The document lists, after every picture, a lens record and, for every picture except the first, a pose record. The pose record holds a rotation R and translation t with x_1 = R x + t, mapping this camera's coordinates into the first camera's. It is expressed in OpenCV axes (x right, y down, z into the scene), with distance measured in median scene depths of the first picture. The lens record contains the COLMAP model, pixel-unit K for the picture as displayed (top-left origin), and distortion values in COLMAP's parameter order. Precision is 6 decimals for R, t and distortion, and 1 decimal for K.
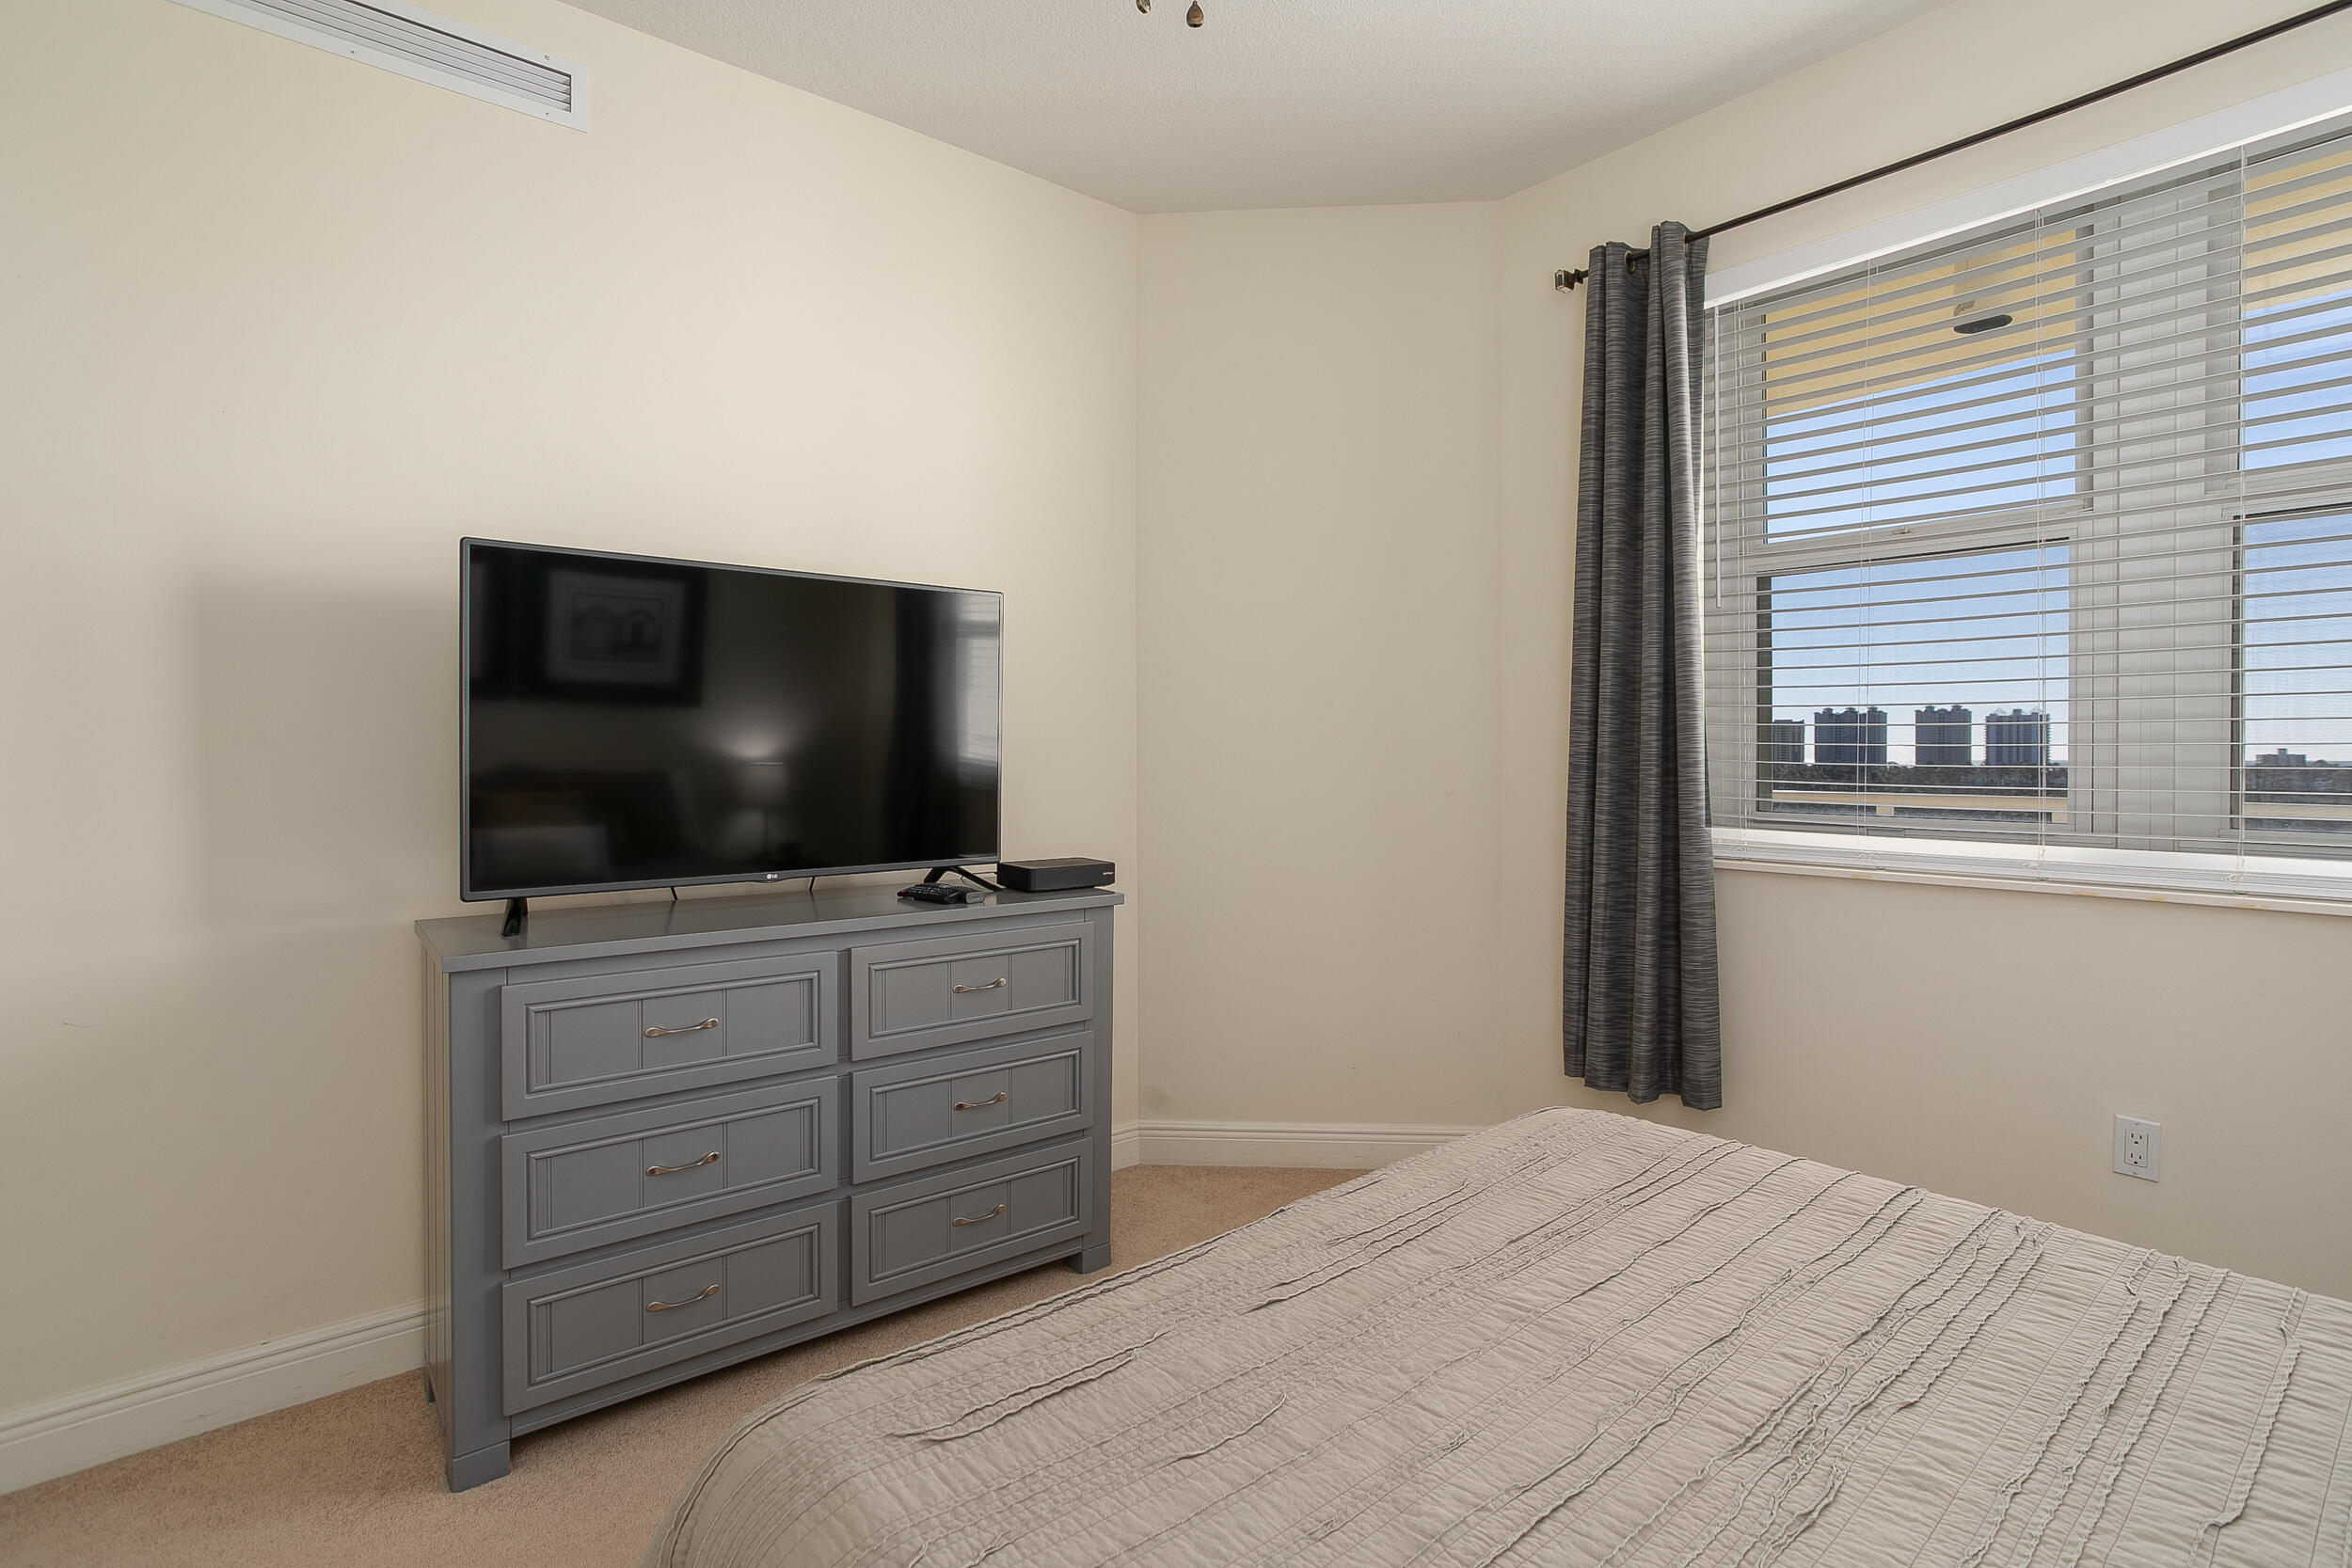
lens RADIAL K [[1152.6, 0, 1178.6], [0, 1152.6, 779.2], [0, 0, 1]] dist [-0.038821, 0.019766]
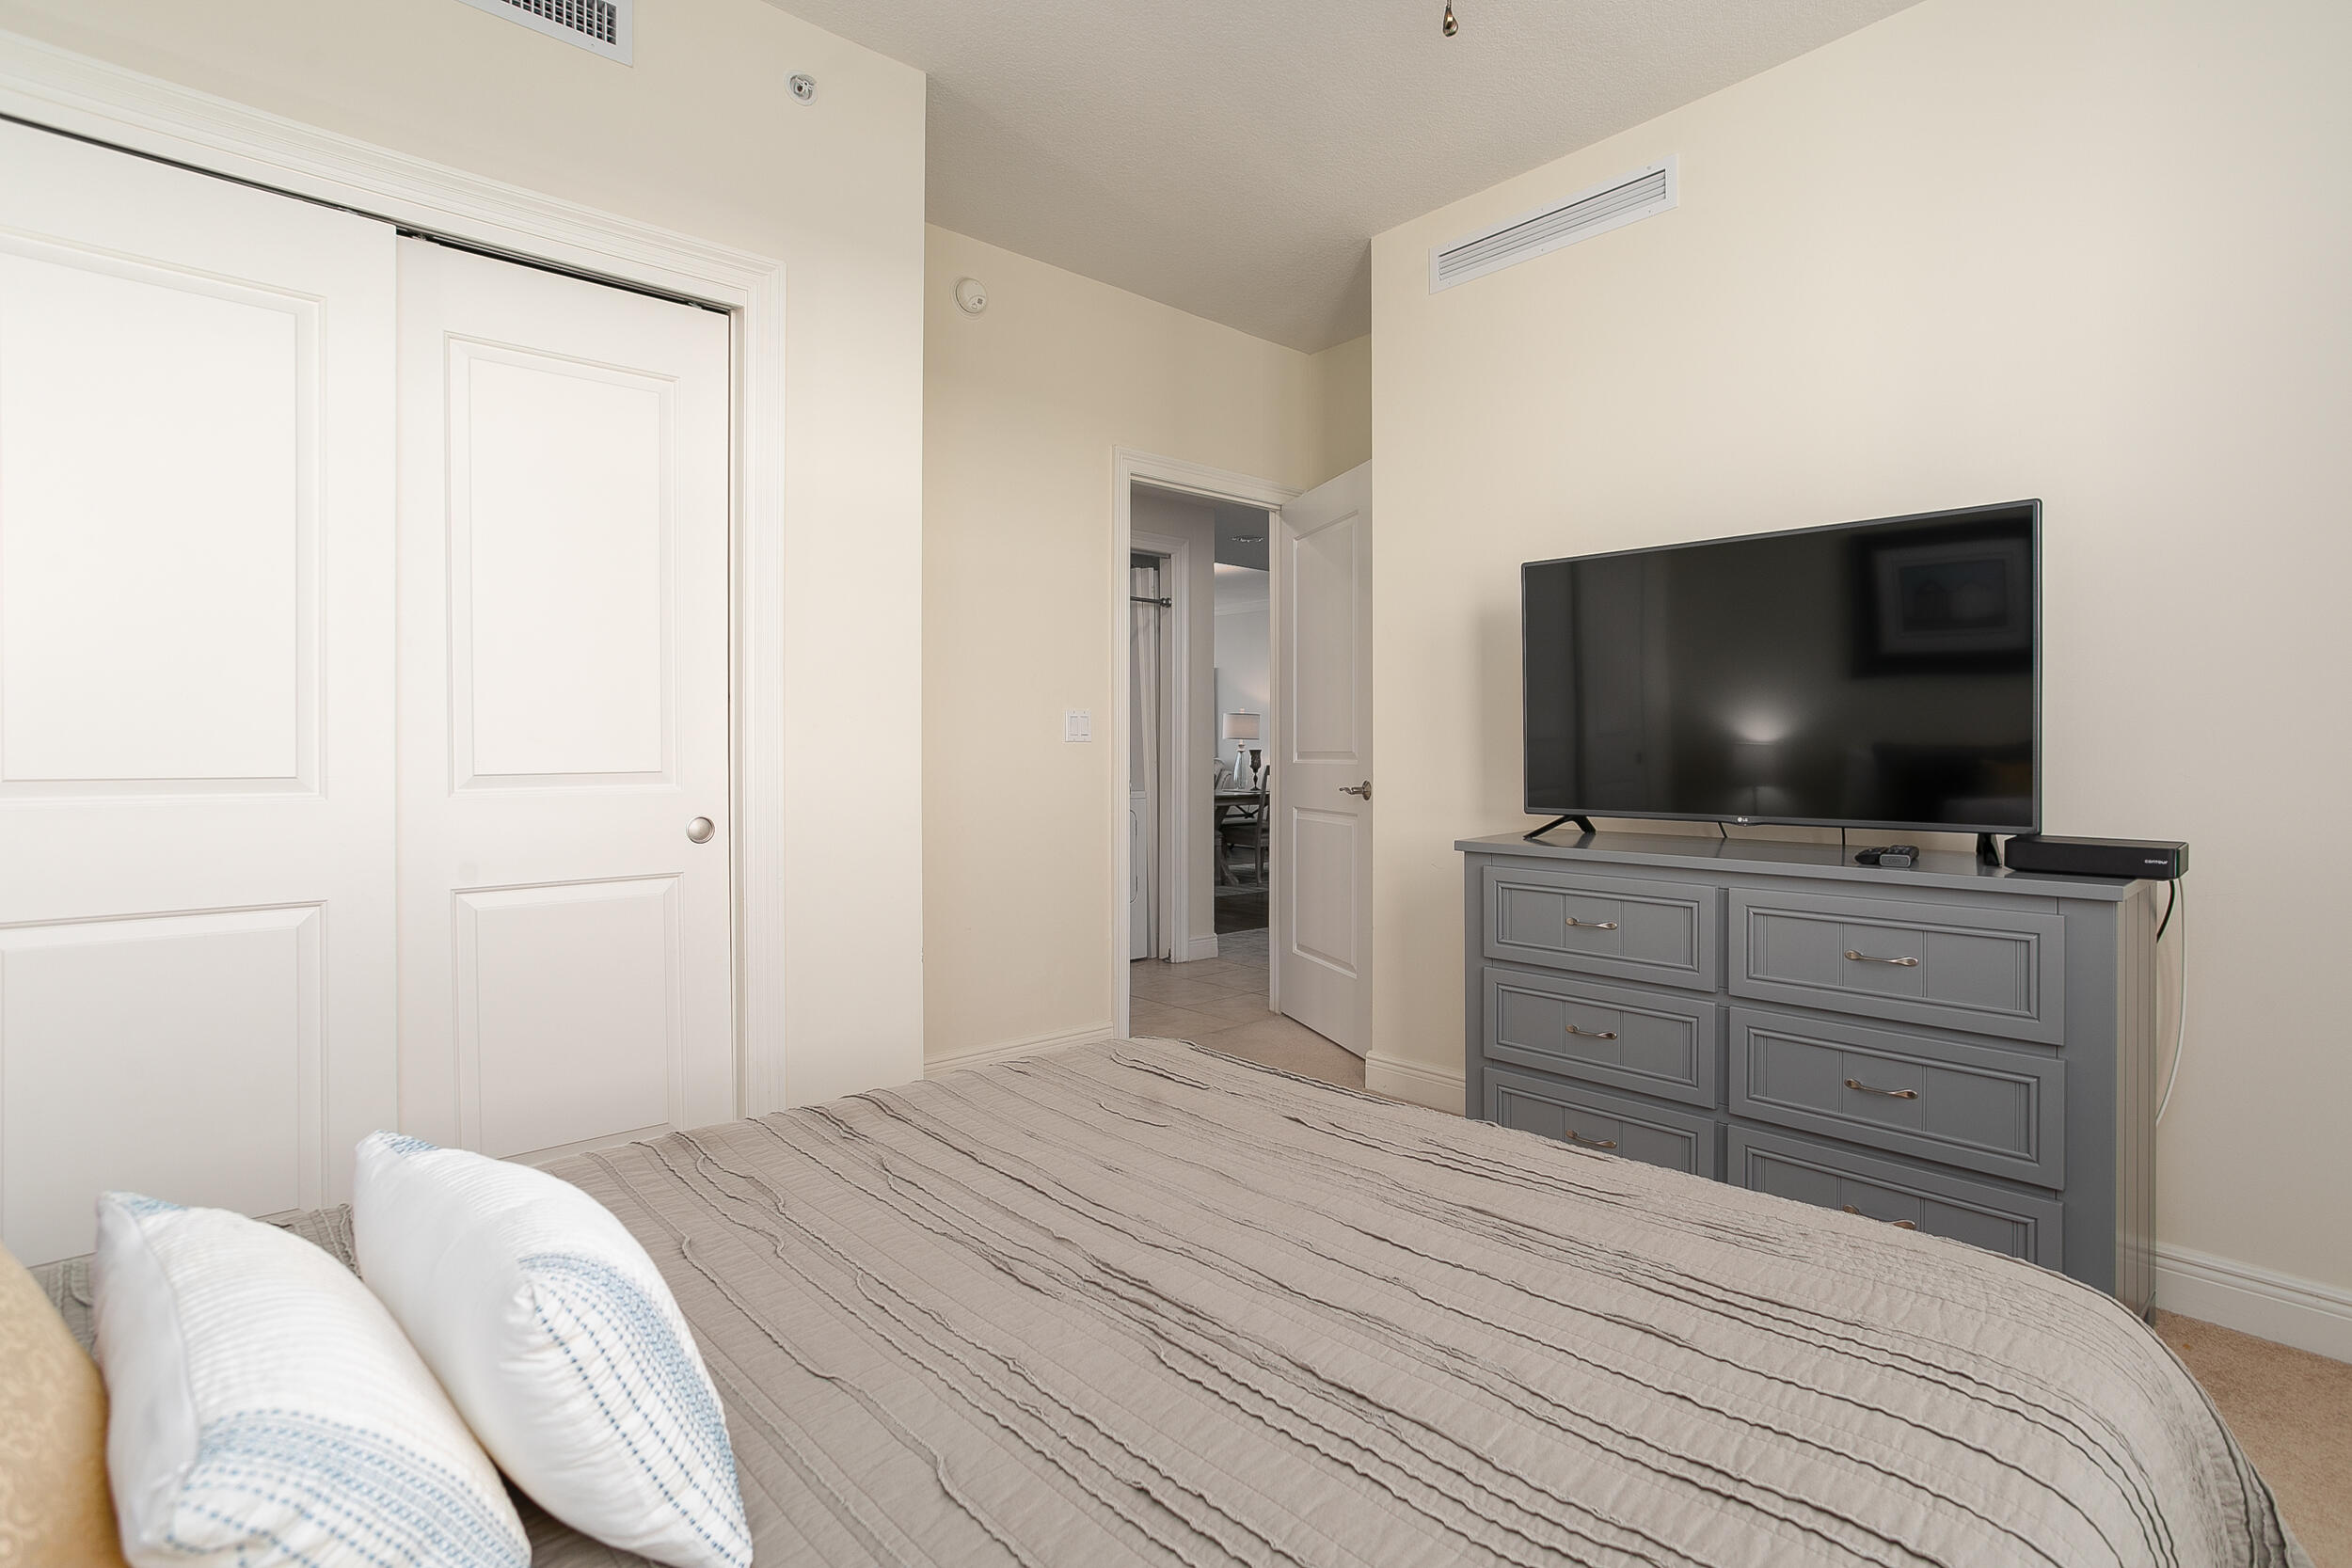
lens RADIAL K [[1152.6, 0, 1186.7], [0, 1152.6, 778.0], [0, 0, 1]] dist [-0.038821, 0.019766]
pose [[0.006763, 0.017782, -0.999819, 0.757690], [-0.015987, 0.999716, 0.017672, 0.036821], [0.999849, 0.015865, 0.007045, 0.492791]]
